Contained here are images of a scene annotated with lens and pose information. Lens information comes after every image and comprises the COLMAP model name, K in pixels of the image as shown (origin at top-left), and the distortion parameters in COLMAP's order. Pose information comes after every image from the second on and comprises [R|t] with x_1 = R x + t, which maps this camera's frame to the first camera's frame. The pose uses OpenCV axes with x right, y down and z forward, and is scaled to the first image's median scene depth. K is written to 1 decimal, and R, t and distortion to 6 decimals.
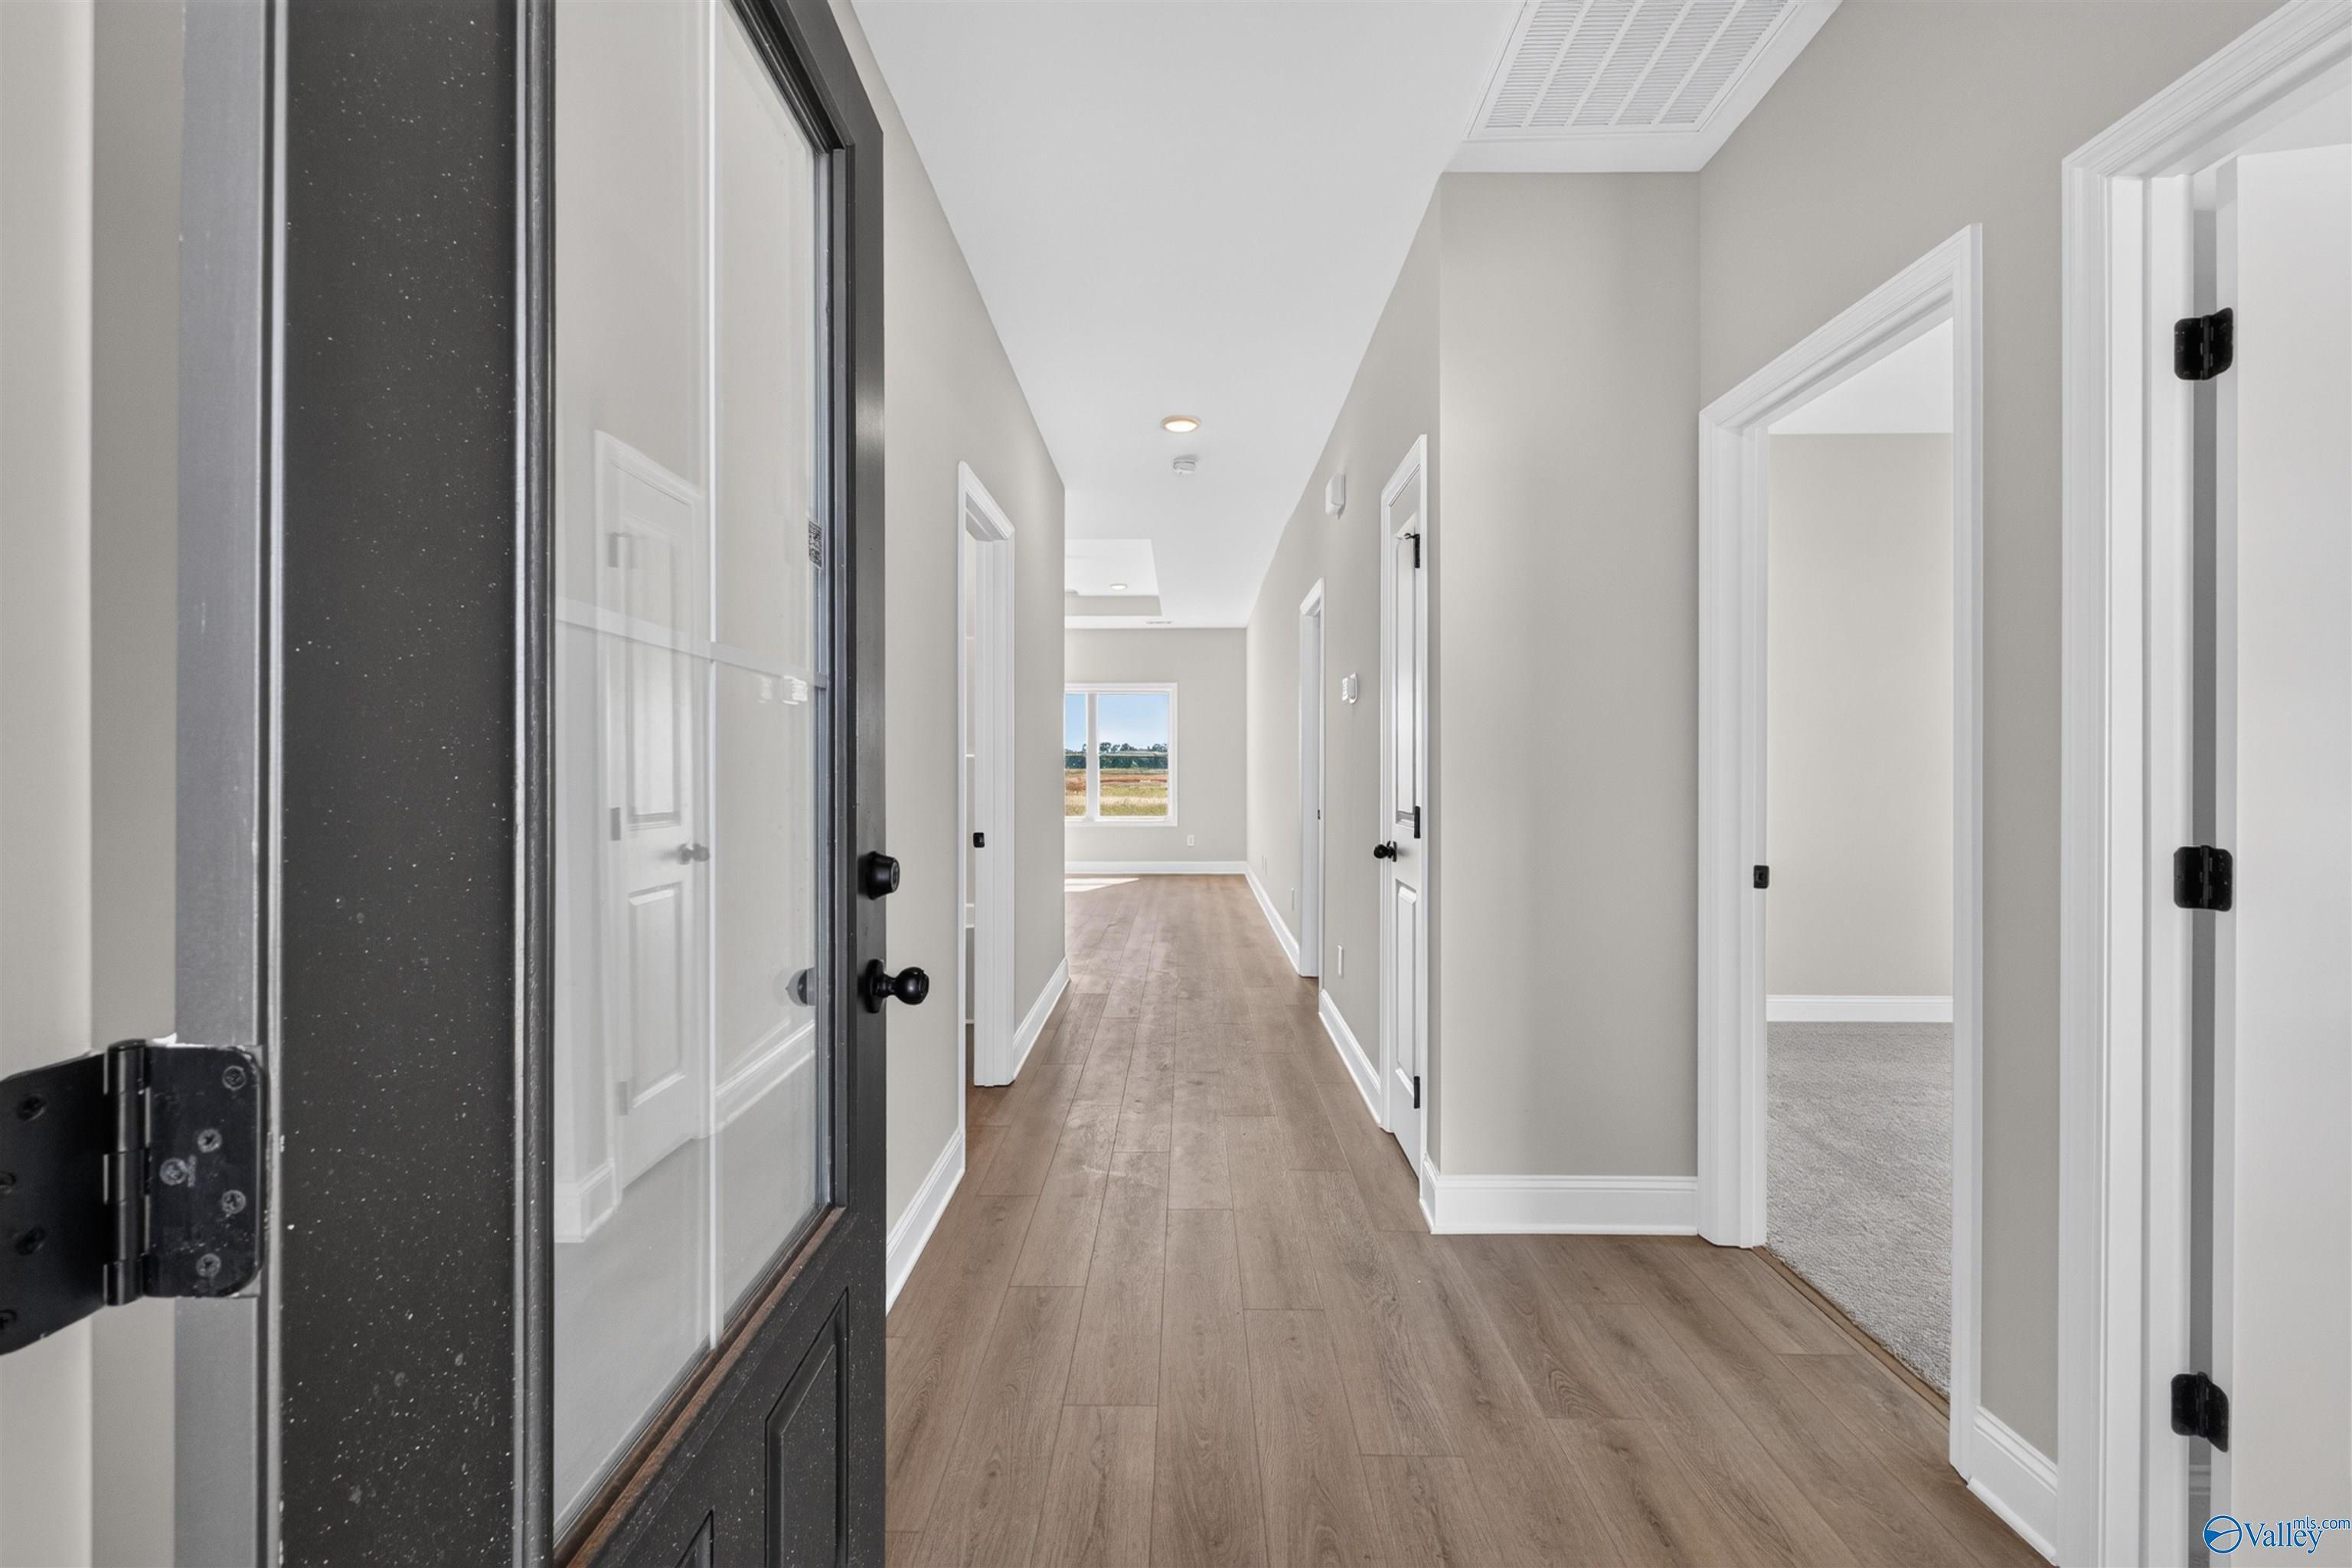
lens RADIAL K [[995.0, 0, 1148.3], [0, 995.0, 773.4], [0, 0, 1]] dist [0.000901, -0.000286]
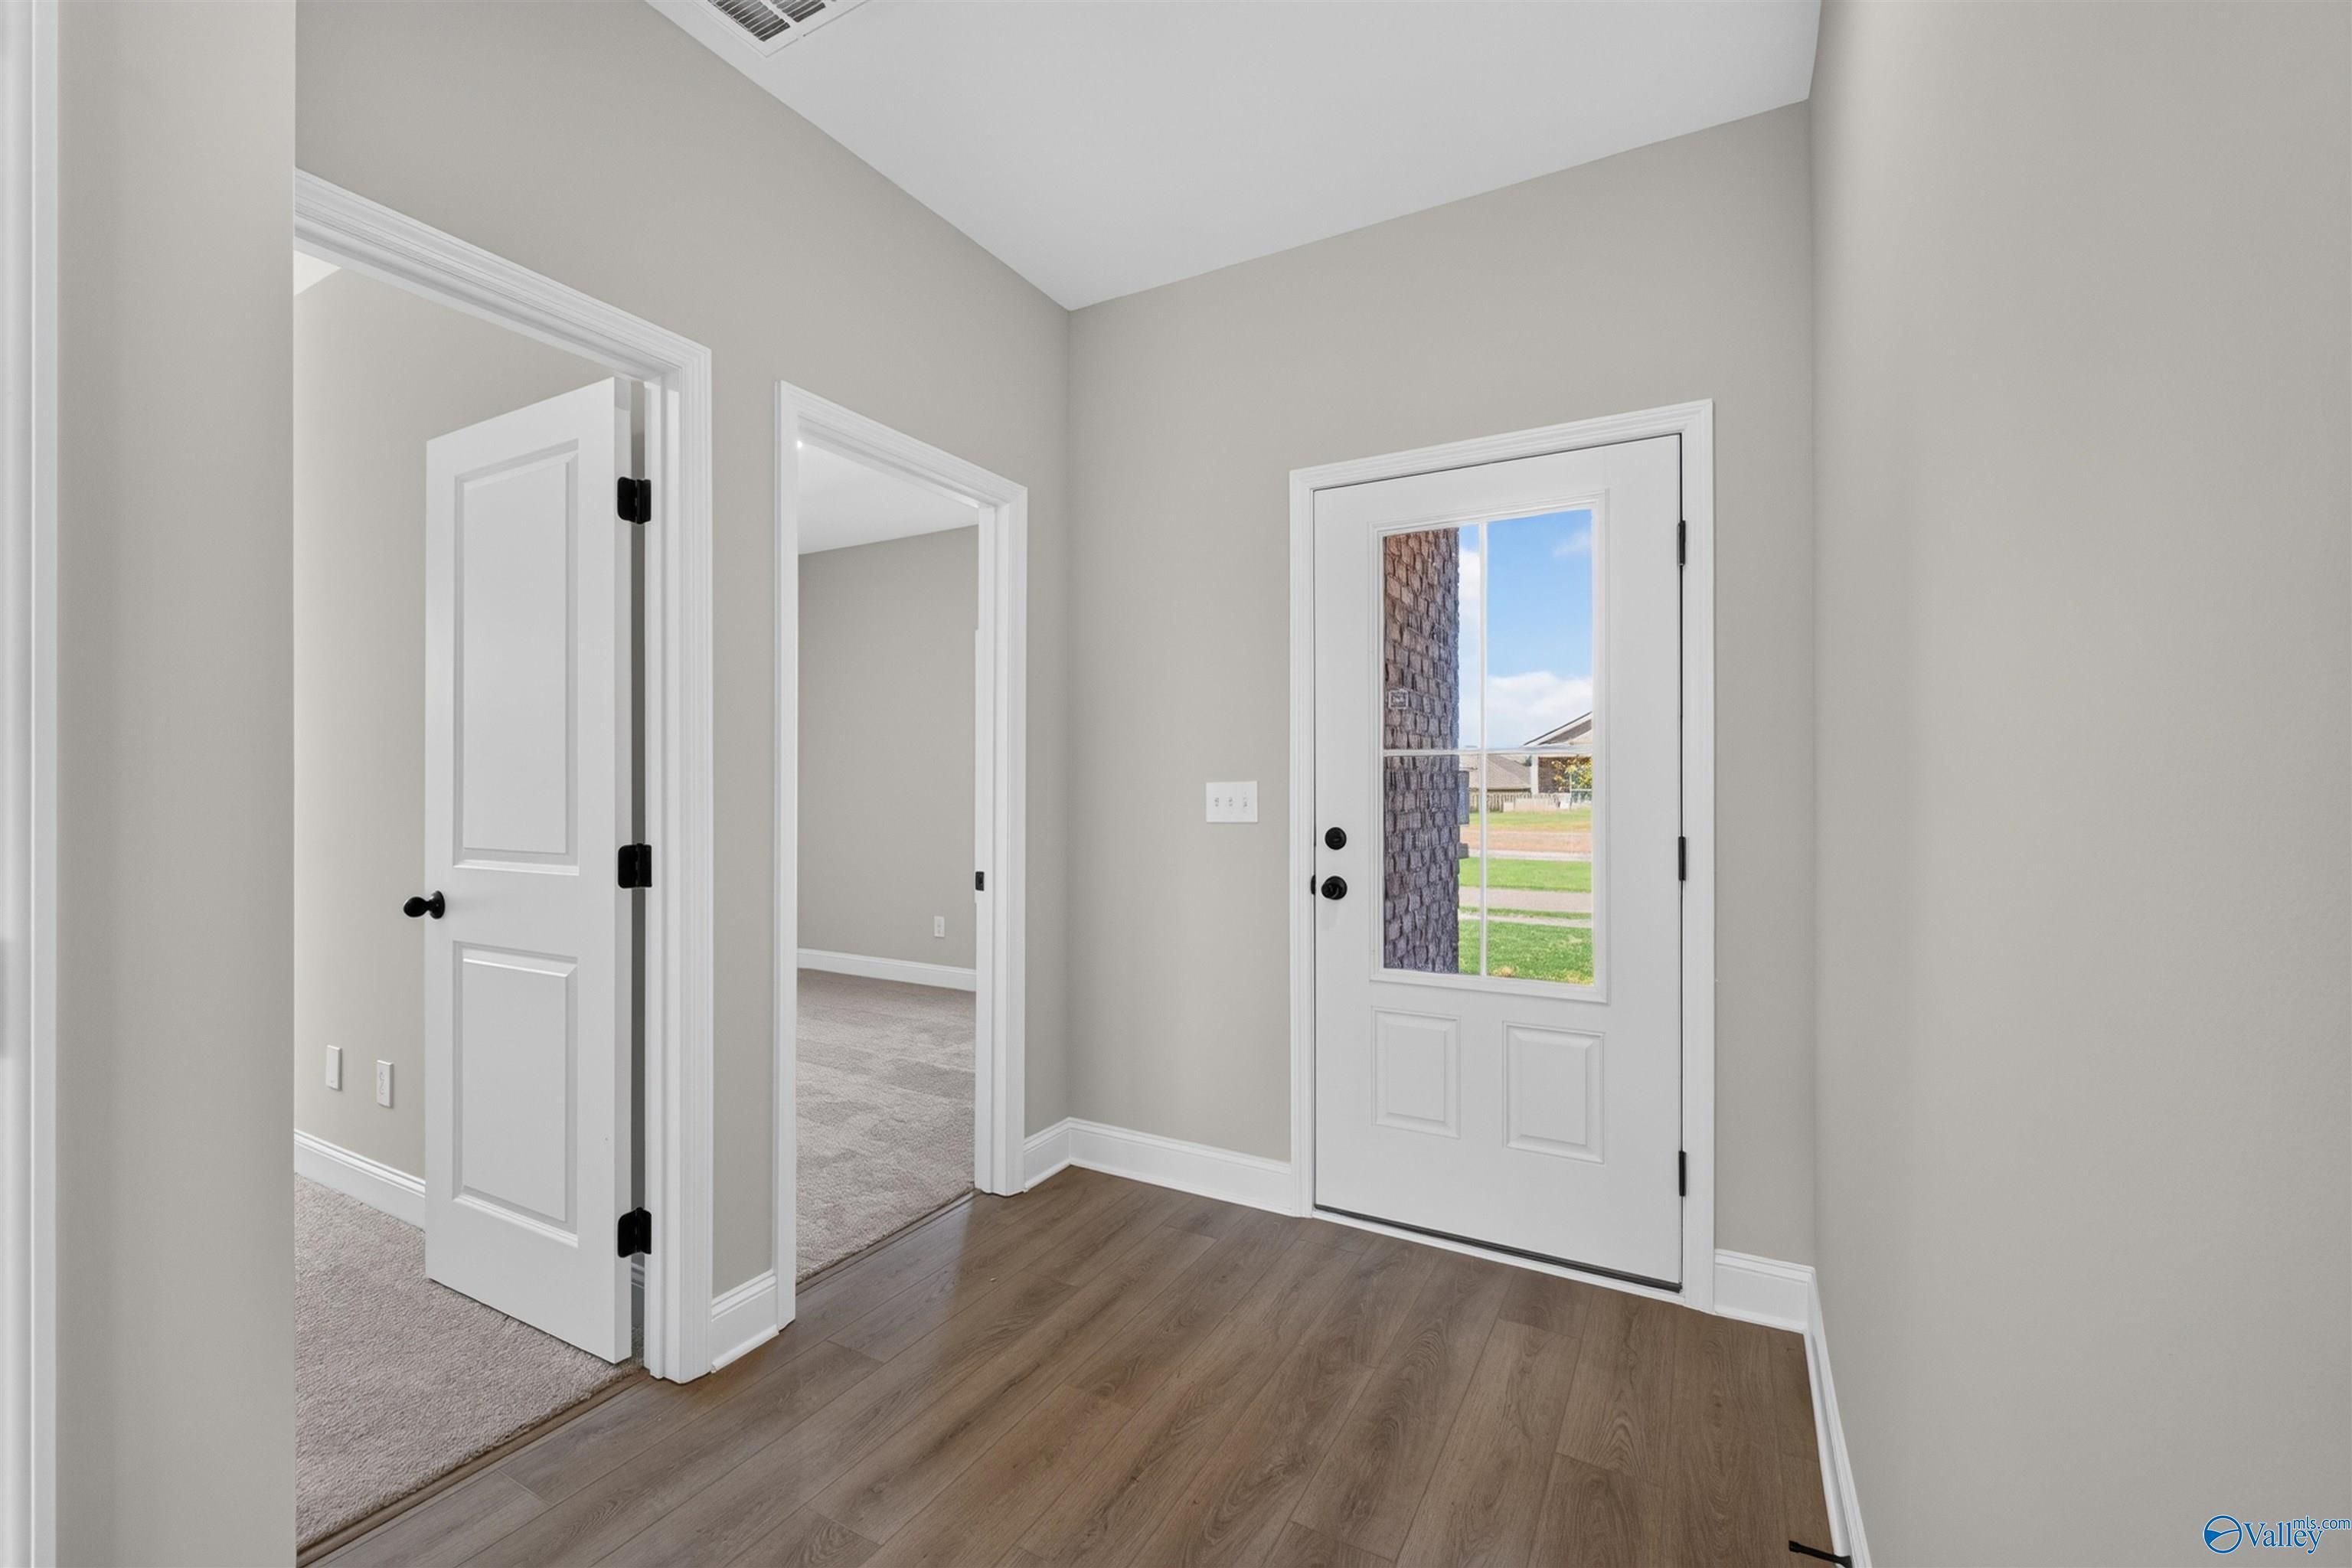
lens RADIAL K [[995.0, 0, 1148.3], [0, 995.0, 773.4], [0, 0, 1]] dist [0.000901, -0.000286]
pose [[-0.887712, 0.003020, 0.460390, -0.230629], [0.002847, 0.999995, -0.001070, -0.024171], [-0.460391, 0.000361, -0.887716, 1.870856]]
